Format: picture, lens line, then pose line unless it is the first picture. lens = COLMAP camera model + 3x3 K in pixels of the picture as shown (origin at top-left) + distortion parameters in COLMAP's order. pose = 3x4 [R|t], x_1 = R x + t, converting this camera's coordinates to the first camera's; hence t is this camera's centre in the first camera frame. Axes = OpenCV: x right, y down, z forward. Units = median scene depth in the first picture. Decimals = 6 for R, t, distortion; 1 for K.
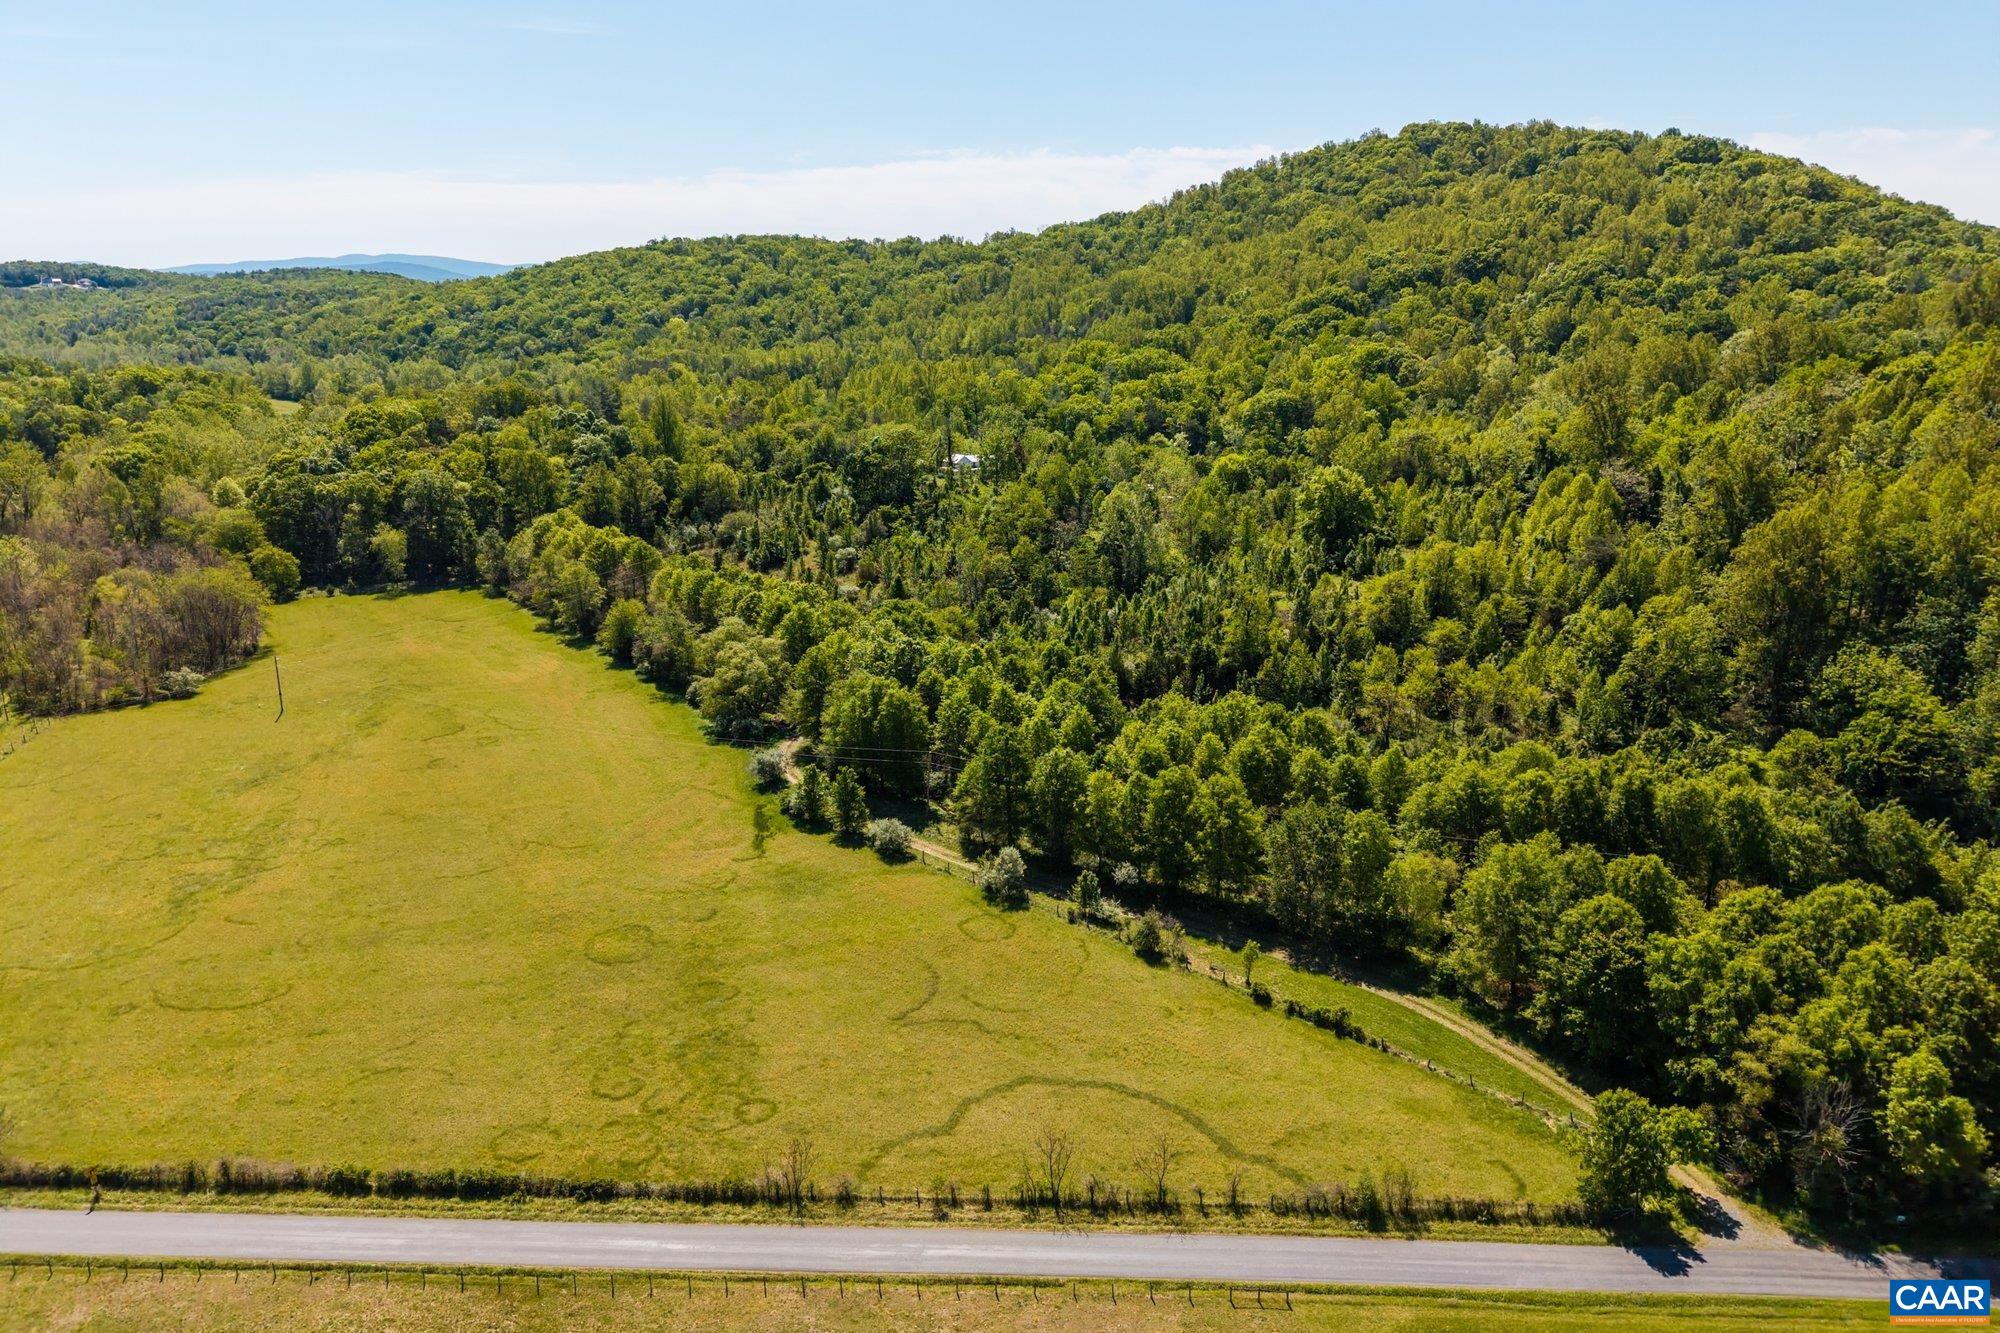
lens RADIAL K [[1307.7, 0, 999.9], [0, 1307.7, 753.1], [0, 0, 1]] dist [-0.002558, 0.000717]
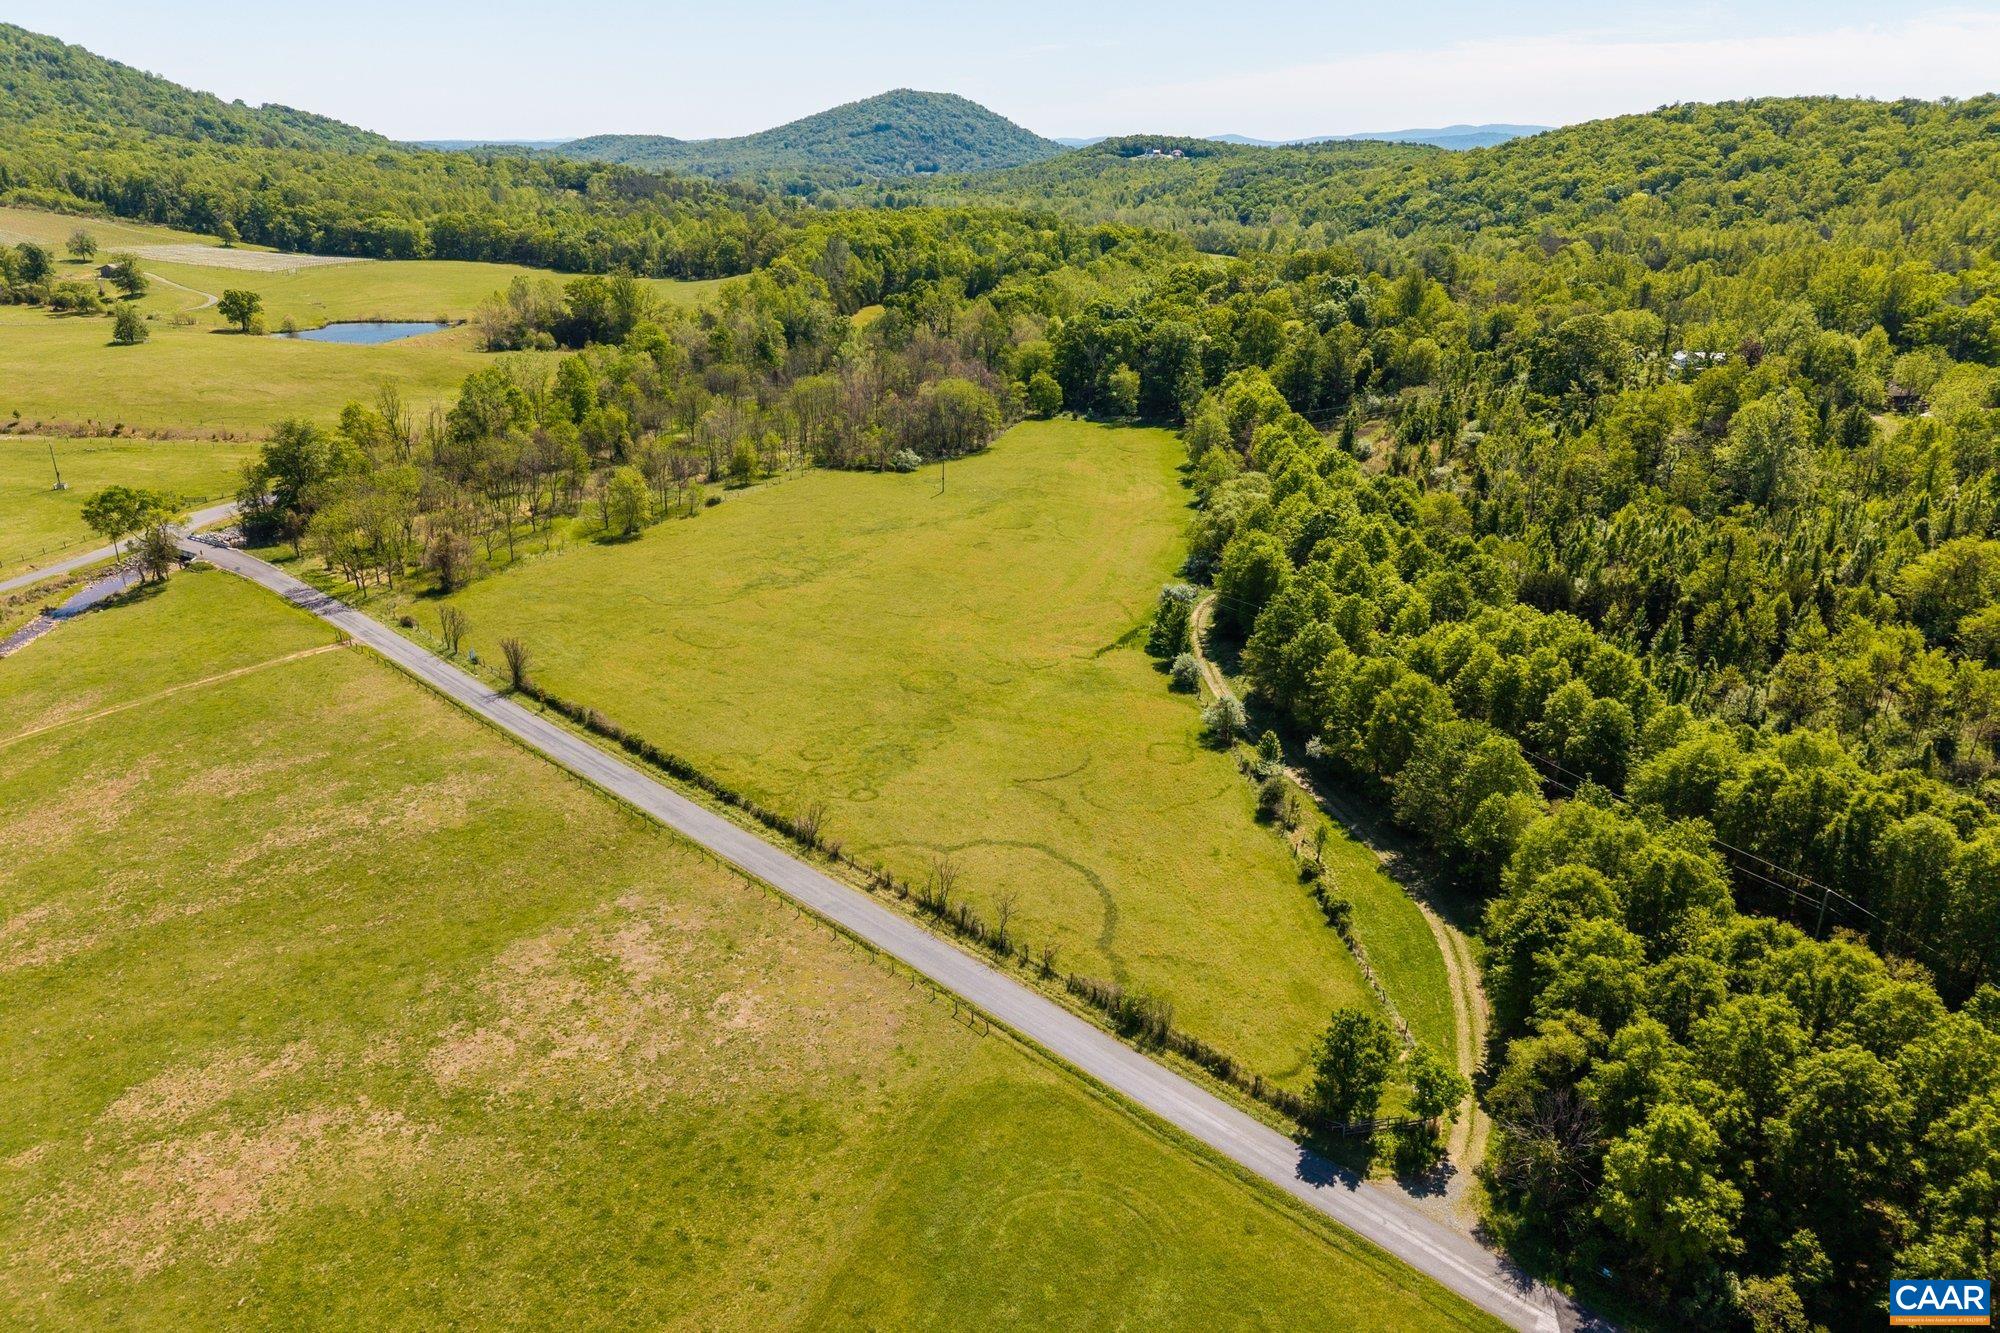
lens RADIAL K [[1375.3, 0, 1000.0], [0, 1375.3, 666.5], [0, 0, 1]] dist [0.020956, -0.008795]
pose [[0.728887, 0.239642, -0.641324, 0.307326], [-0.232637, 0.967695, 0.097195, -0.007605], [0.643897, 0.078351, 0.761089, 0.009811]]
